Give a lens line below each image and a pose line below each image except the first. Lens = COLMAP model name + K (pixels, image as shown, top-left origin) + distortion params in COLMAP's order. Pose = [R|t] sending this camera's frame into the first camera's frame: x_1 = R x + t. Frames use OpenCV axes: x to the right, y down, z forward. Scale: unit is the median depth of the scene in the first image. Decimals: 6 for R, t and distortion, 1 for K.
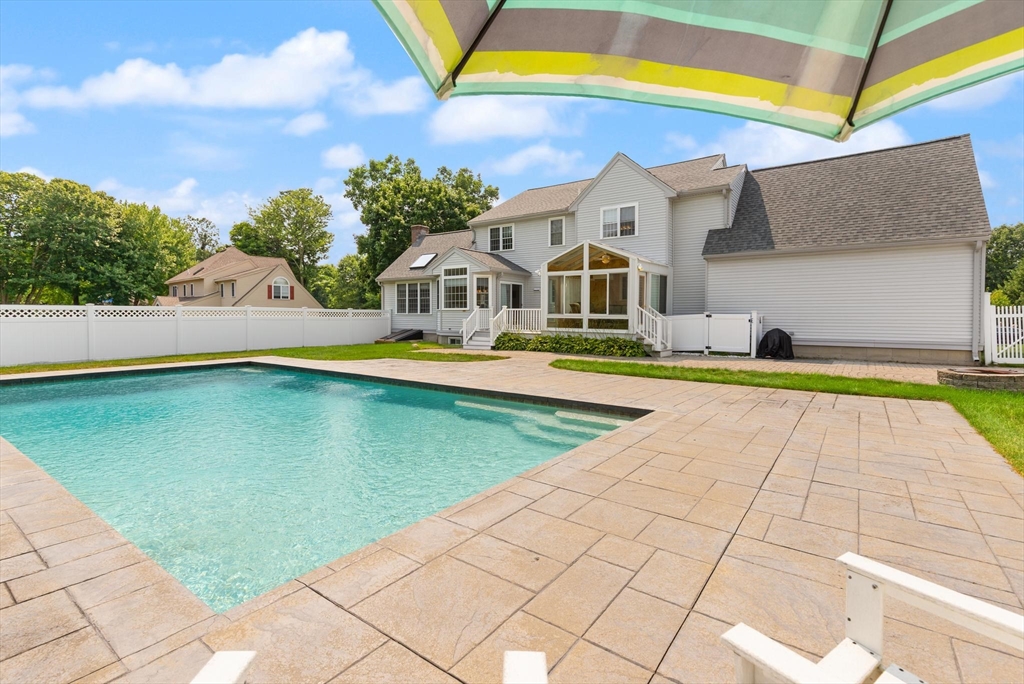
lens RADIAL K [[467.5, 0, 519.2], [0, 467.5, 327.3], [0, 0, 1]] dist [0.005409, -0.000691]
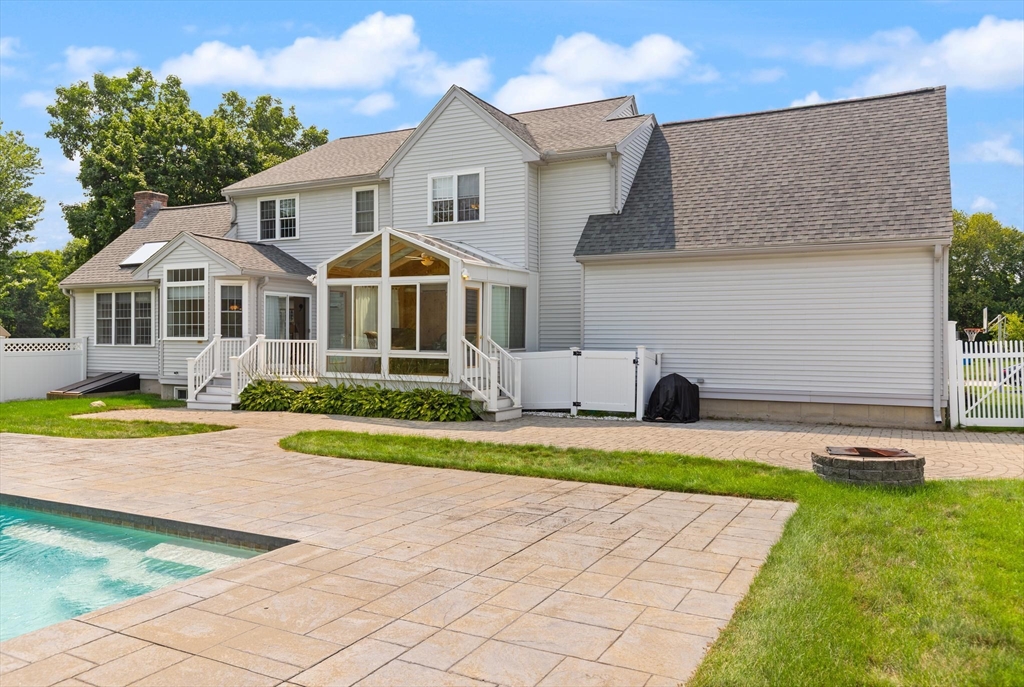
lens RADIAL K [[755.6, 0, 512.8], [0, 755.6, 340.8], [0, 0, 1]] dist [0.003064, -0.003309]
pose [[0.989148, -0.000235, 0.146926, 0.154086], [0.003357, 0.999774, -0.021003, -0.018296], [-0.146888, 0.021268, 0.988925, 0.011456]]
